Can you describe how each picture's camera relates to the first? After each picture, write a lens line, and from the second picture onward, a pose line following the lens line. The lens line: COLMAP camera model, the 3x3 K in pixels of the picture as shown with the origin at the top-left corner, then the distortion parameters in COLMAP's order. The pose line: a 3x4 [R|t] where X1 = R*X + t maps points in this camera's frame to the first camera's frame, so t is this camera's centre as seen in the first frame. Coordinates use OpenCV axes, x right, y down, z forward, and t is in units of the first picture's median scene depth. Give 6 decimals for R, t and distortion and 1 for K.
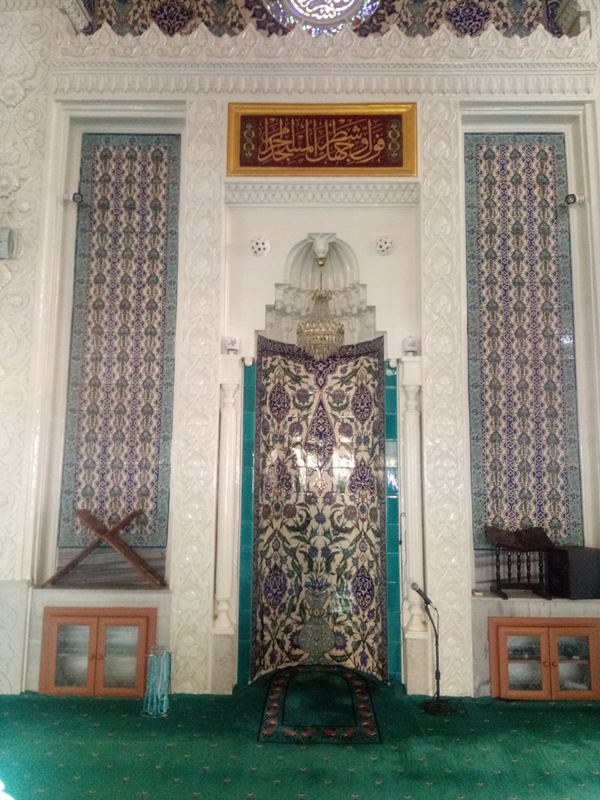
lens RADIAL K [[605.3, 0, 306.9], [0, 605.3, 397.2], [0, 0, 1]] dist [0.092864, -0.116044]
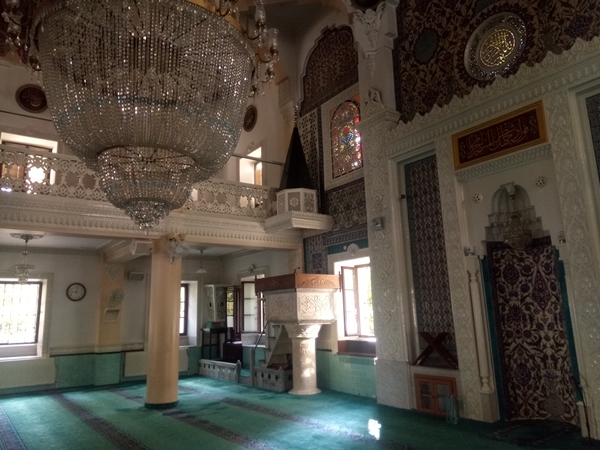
lens RADIAL K [[460.3, 0, 294.5], [0, 460.3, 221.6], [0, 0, 1]] dist [0.134183, -0.197802]
pose [[0.589648, -0.191555, -0.784616, 0.743300], [0.144456, 0.980816, -0.130894, -0.058919], [0.794637, -0.036161, 0.606007, -0.397975]]
